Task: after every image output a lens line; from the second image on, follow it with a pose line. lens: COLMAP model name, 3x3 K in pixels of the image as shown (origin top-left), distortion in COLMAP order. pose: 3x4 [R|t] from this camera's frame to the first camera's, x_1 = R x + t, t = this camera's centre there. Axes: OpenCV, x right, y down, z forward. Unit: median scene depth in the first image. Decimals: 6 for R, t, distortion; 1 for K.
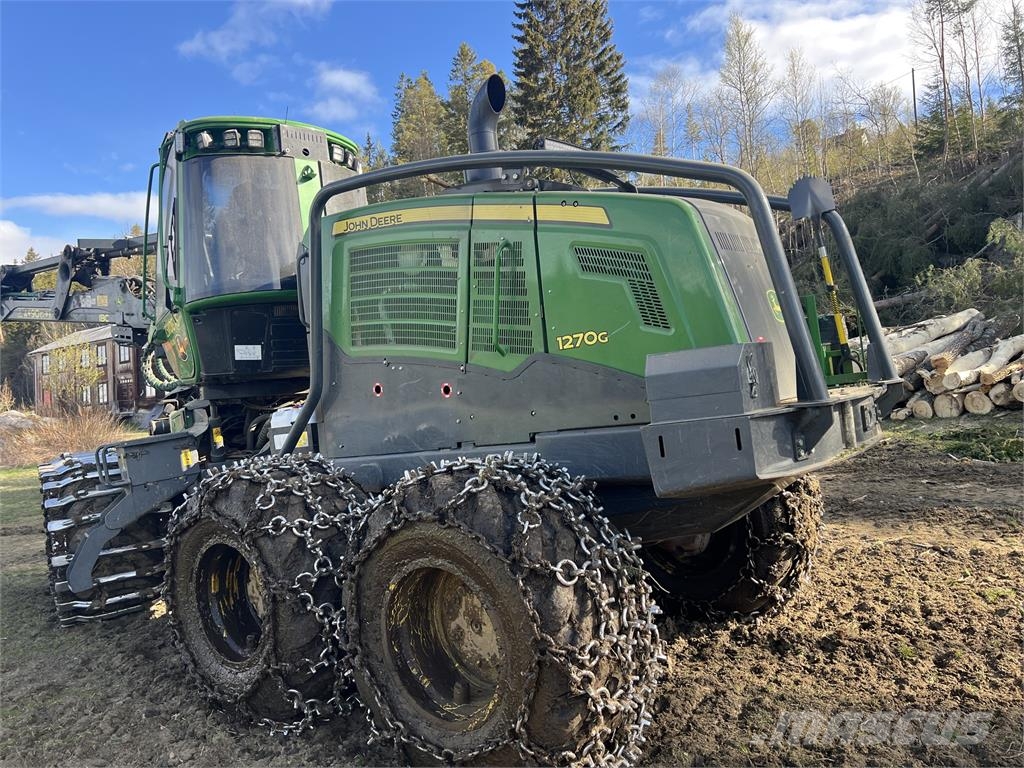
lens RADIAL K [[776.8, 0, 478.1], [0, 776.8, 382.8], [0, 0, 1]] dist [0.155584, -0.193715]
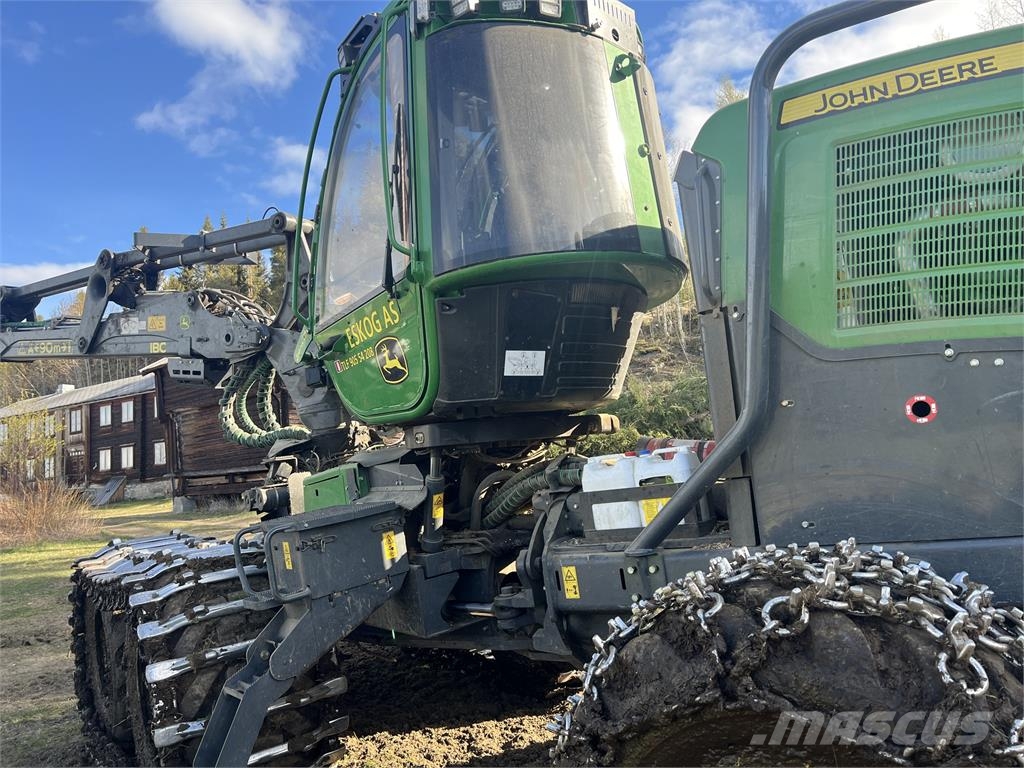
lens RADIAL K [[775.0, 0, 509.7], [0, 775.0, 387.2], [0, 0, 1]] dist [0.065799, -0.082846]
pose [[0.994859, -0.002732, 0.101228, -0.234956], [0.011219, 0.996456, -0.083362, 0.017909], [-0.100642, 0.084069, 0.991365, 0.281523]]
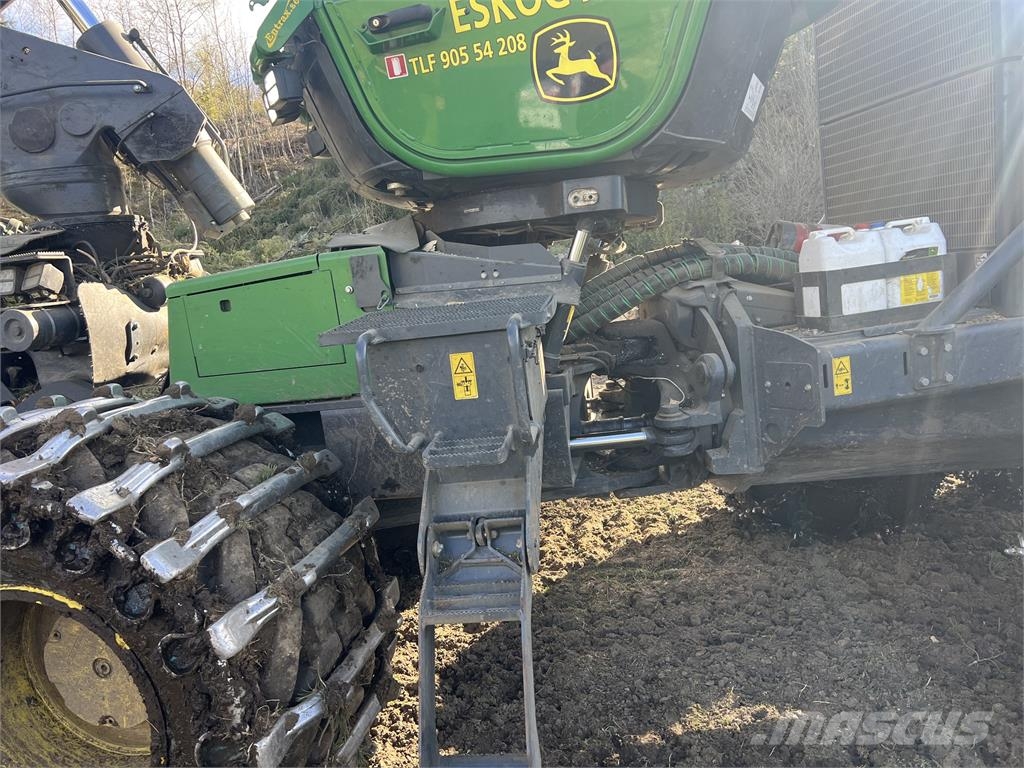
lens RADIAL K [[775.0, 0, 509.7], [0, 775.0, 387.2], [0, 0, 1]] dist [0.065799, -0.082846]
pose [[0.642720, -0.067094, 0.763158, -1.491323], [0.029146, 0.997578, 0.063157, 0.235271], [-0.765547, -0.018349, 0.643118, 1.660741]]
